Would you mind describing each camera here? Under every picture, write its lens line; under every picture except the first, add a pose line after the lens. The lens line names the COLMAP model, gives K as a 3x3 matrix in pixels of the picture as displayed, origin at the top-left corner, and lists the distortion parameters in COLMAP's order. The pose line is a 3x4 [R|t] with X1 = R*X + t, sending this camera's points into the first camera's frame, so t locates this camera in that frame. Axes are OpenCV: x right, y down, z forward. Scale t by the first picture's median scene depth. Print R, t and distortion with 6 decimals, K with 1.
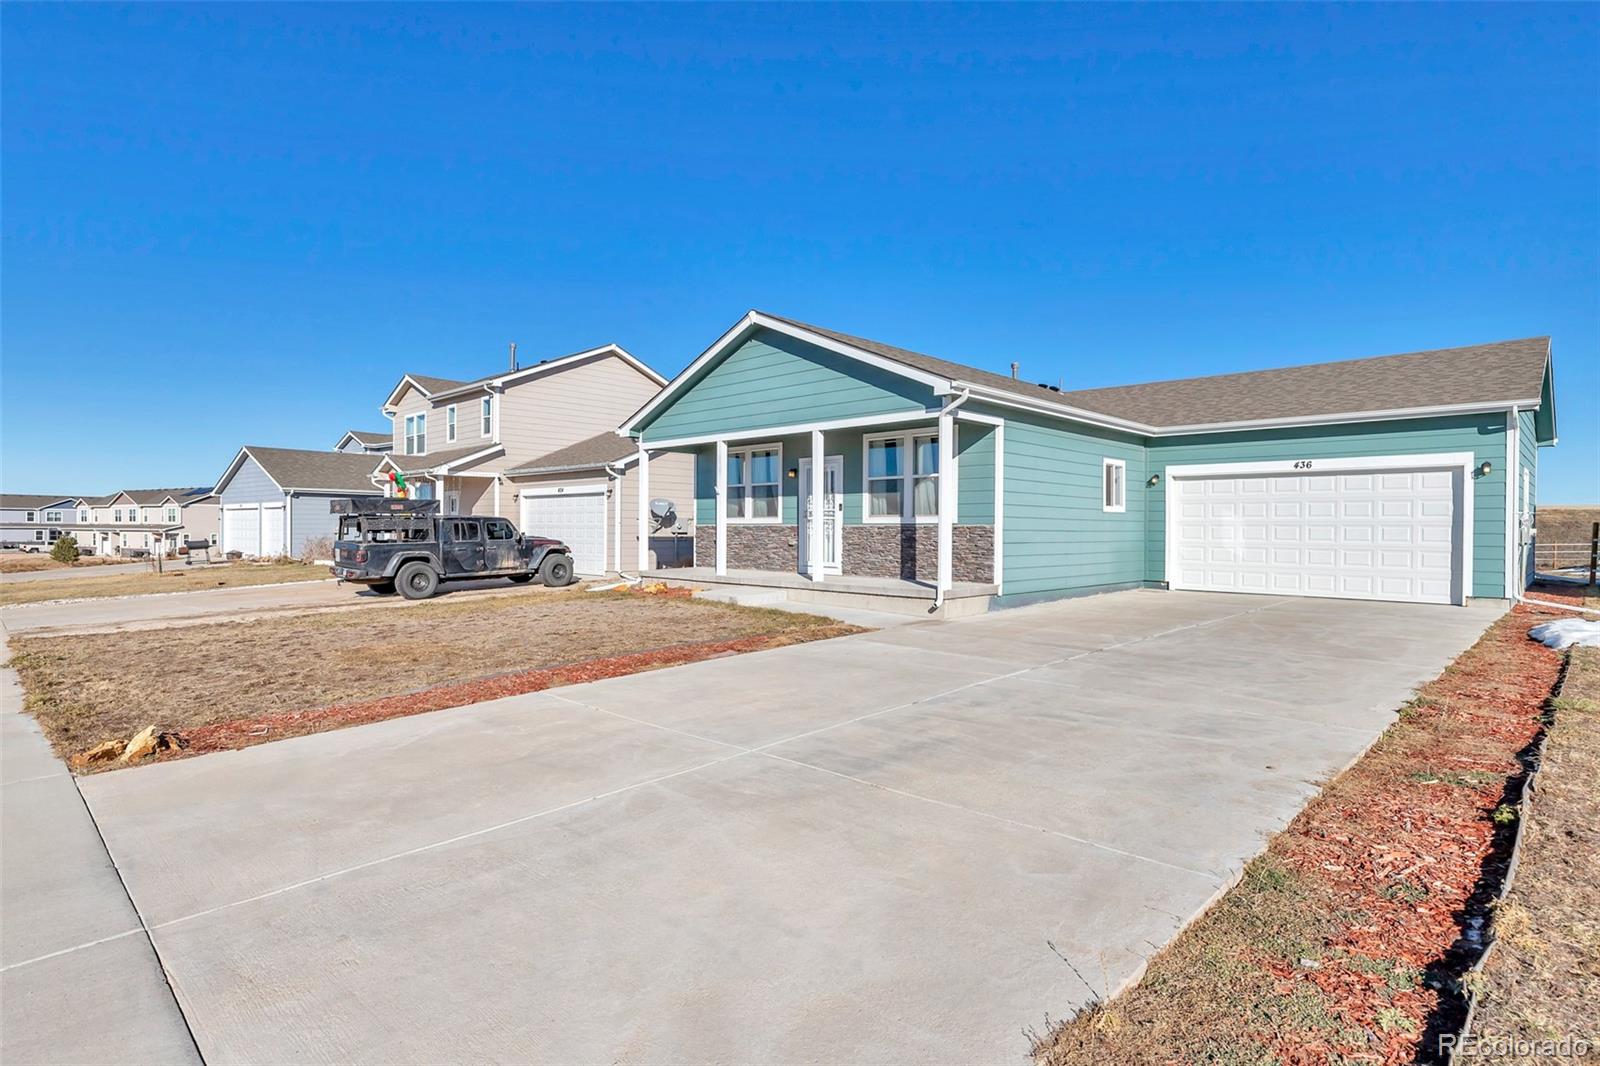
lens RADIAL K [[783.0, 0, 817.3], [0, 783.0, 490.4], [0, 0, 1]] dist [-0.021365, -0.000078]
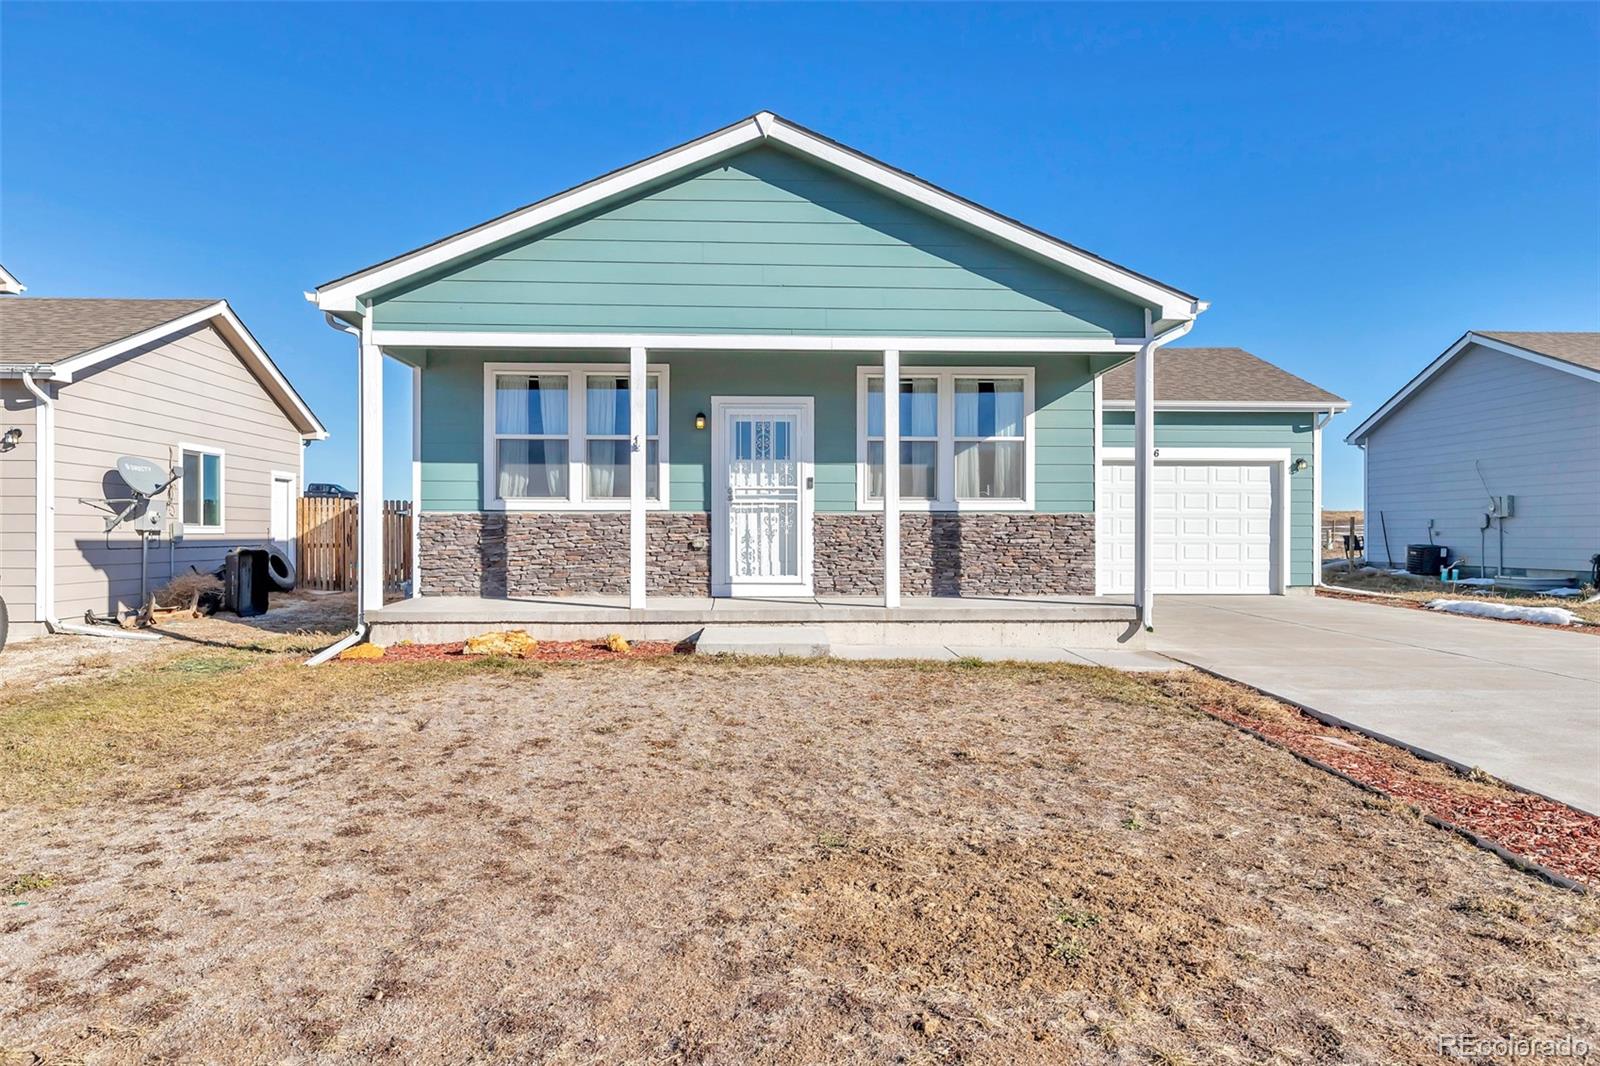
lens RADIAL K [[1036.7, 0, 800.0], [0, 1036.7, 533.0], [0, 0, 1]] dist [-0.005360, -0.002395]
pose [[0.686975, -0.005854, 0.726658, -0.566527], [-0.033108, 0.998677, 0.039345, 0.028765], [-0.725927, -0.051087, 0.685872, 0.465752]]
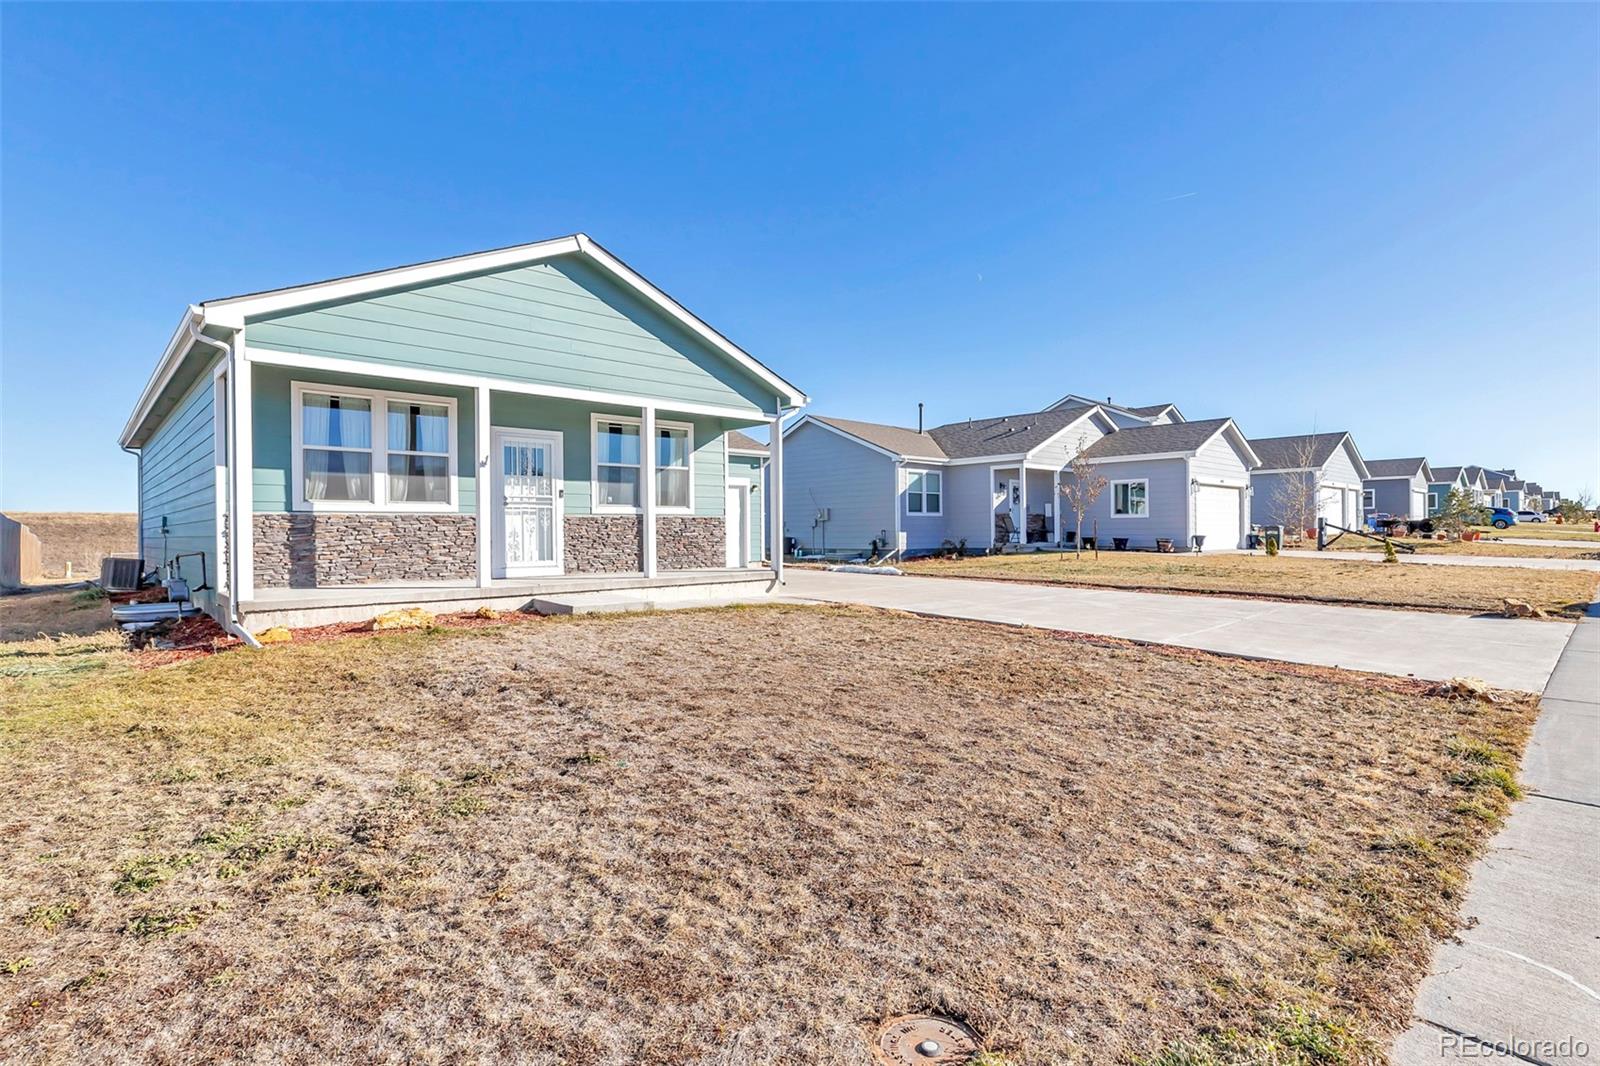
lens RADIAL K [[803.1, 0, 800.0], [0, 803.1, 533.0], [0, 0, 1]] dist [0.025380, 0.000252]
pose [[0.056680, -0.010546, 0.998337, -0.835418], [-0.043425, 0.998972, 0.013018, 0.041321], [-0.997448, -0.044090, 0.056163, 0.707775]]
